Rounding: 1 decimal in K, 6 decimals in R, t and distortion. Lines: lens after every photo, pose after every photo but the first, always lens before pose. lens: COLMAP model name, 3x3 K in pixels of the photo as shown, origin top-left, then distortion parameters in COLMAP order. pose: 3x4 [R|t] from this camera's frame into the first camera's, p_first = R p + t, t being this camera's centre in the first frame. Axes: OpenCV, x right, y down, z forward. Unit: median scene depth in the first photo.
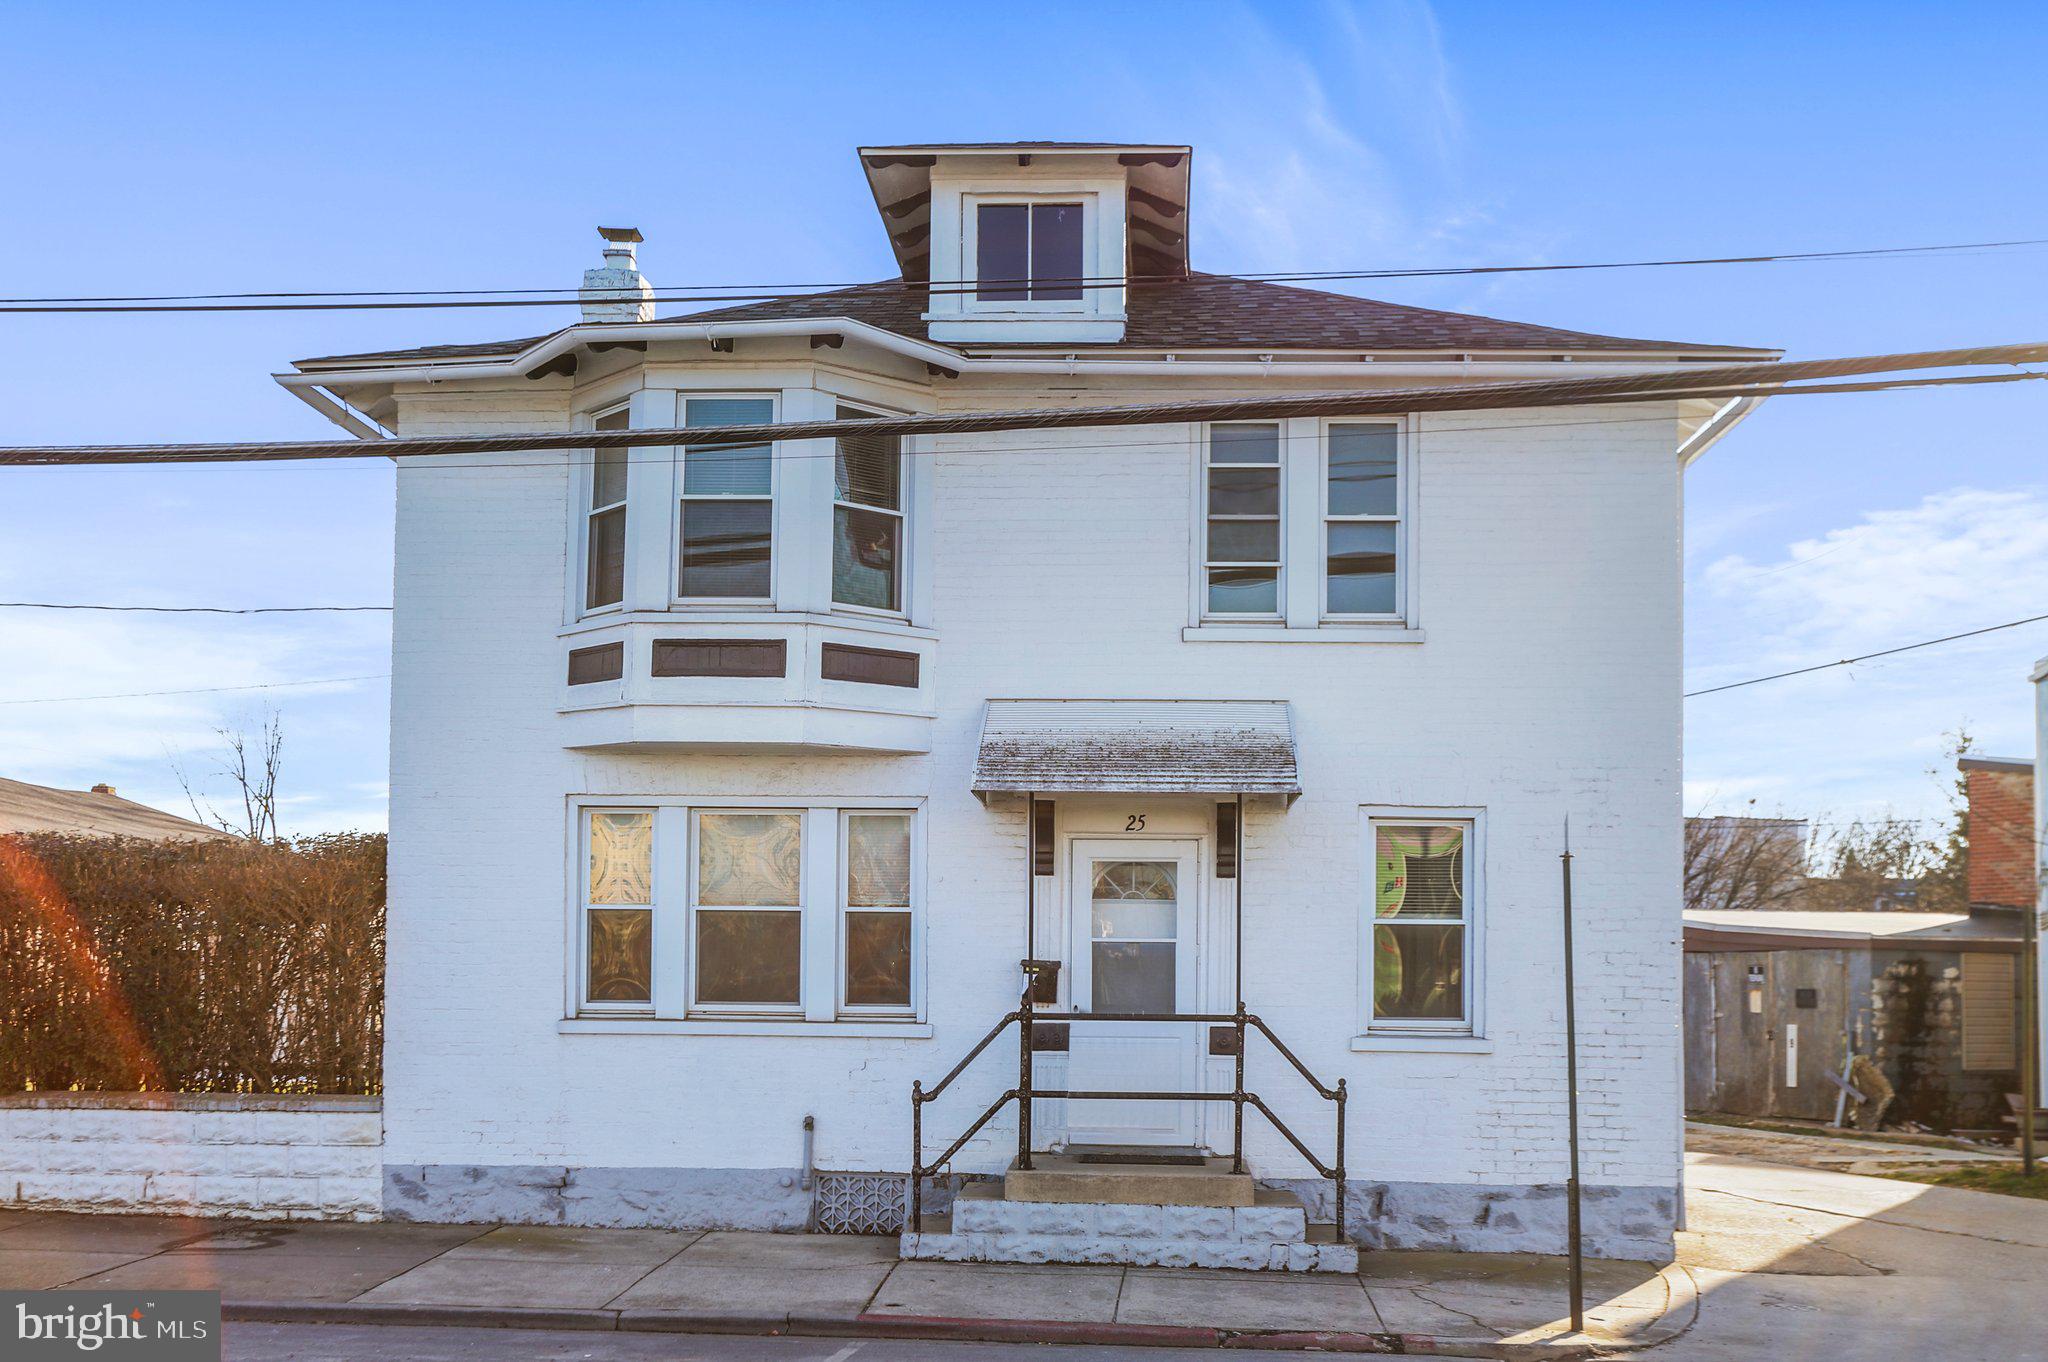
lens RADIAL K [[2363.3, 0, 1022.1], [0, 2363.3, 680.8], [0, 0, 1]] dist [0.034670, 0.000000]
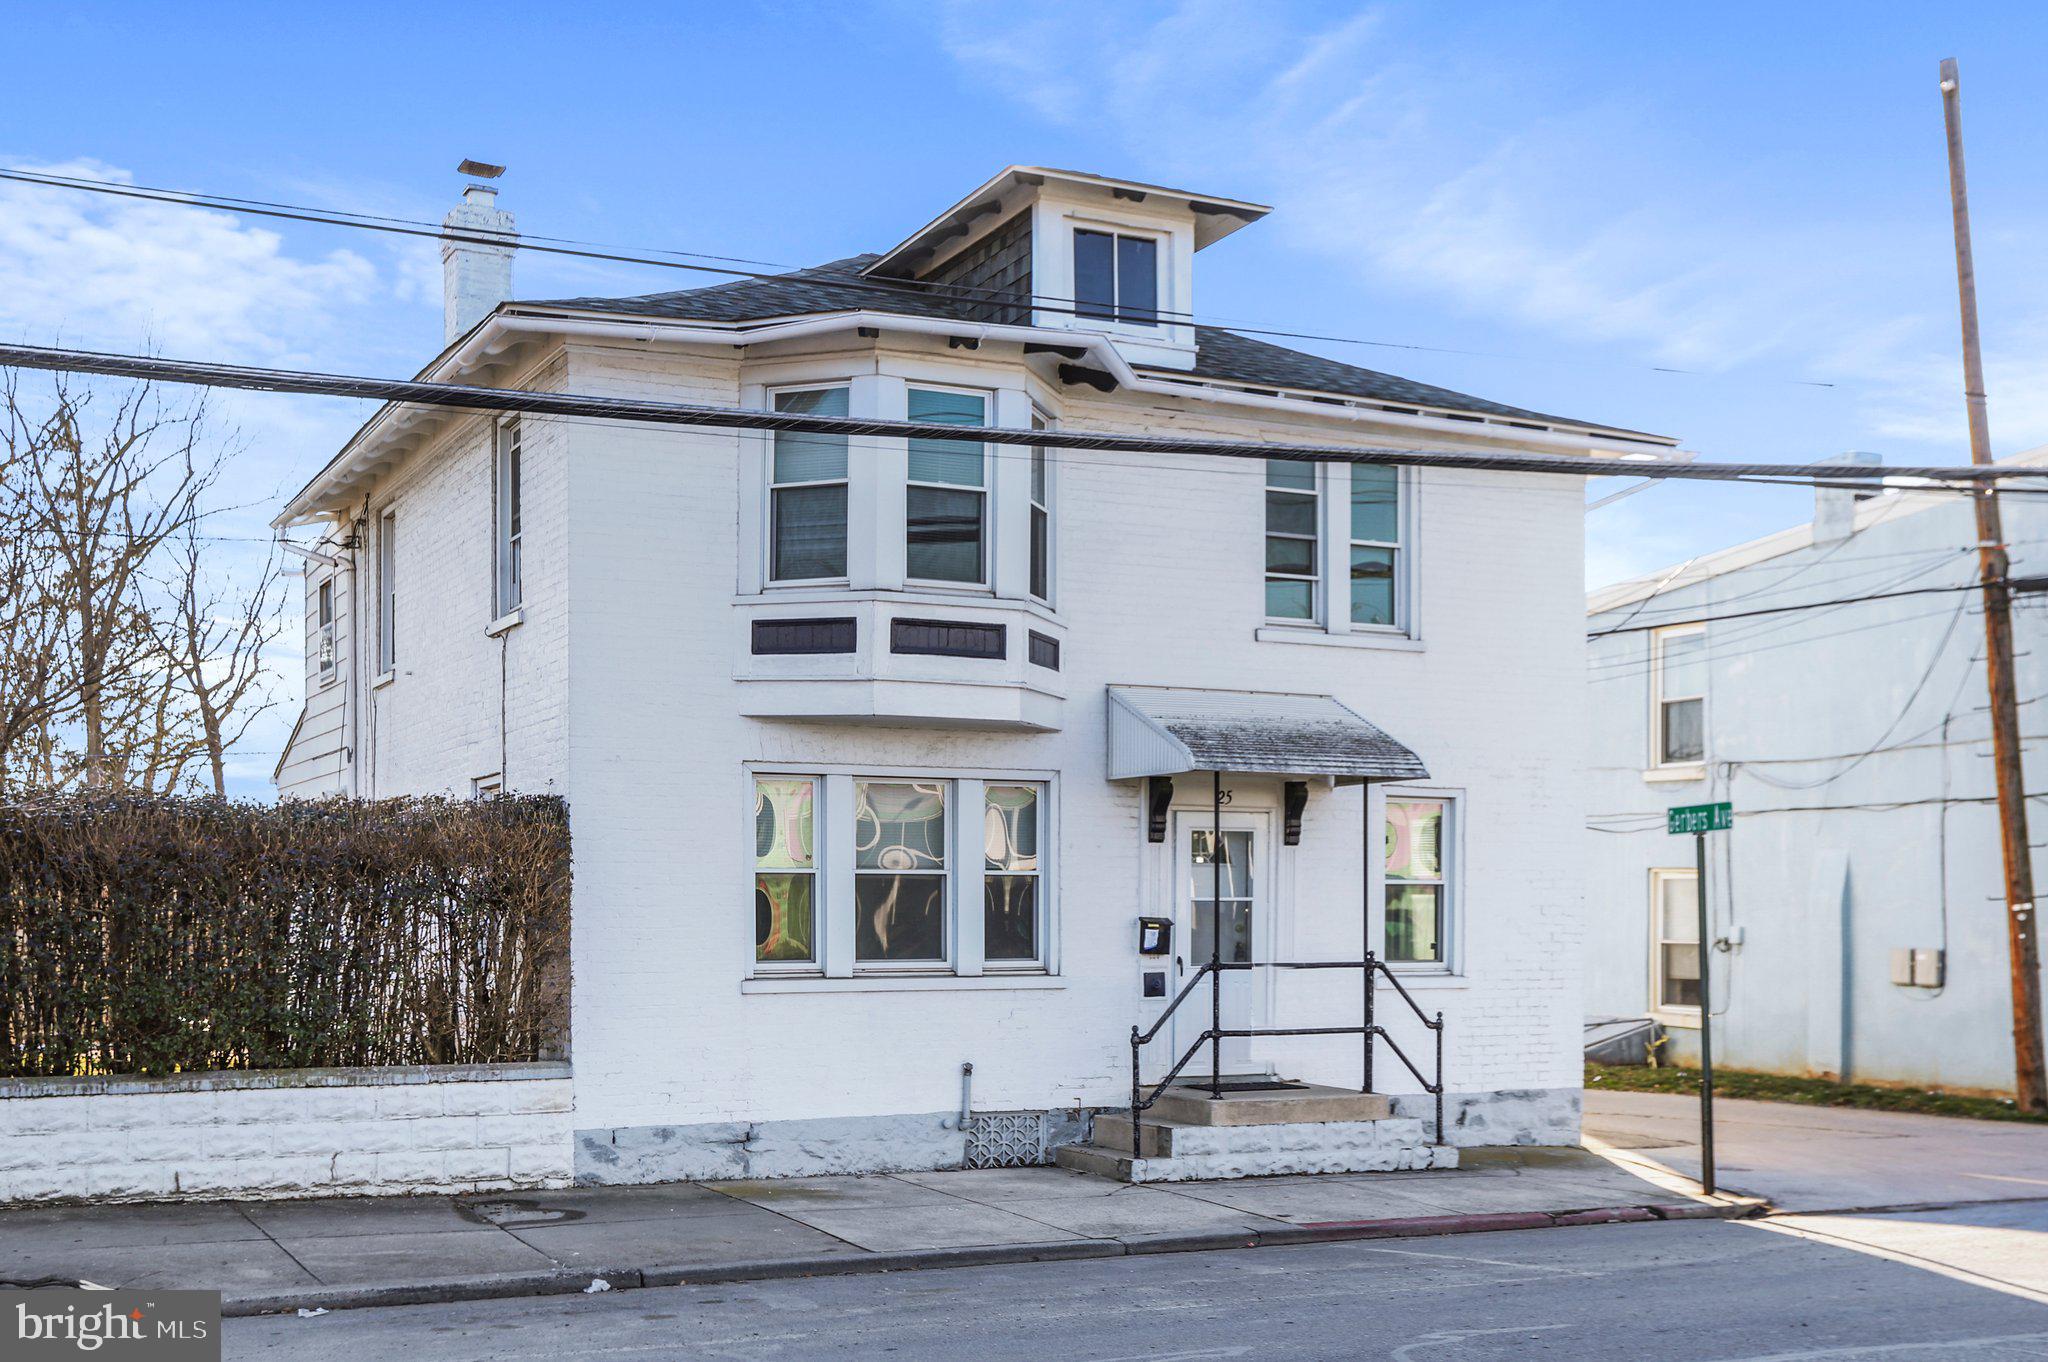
lens RADIAL K [[2363.3, 0, 963.5], [0, 2363.3, 751.4], [0, 0, 1]] dist [0.034670, 0.000000]
pose [[0.859610, 0.023520, 0.510409, -0.643320], [-0.050905, 0.997912, 0.039748, -0.001442], [-0.508409, -0.060150, 0.859013, 0.078375]]
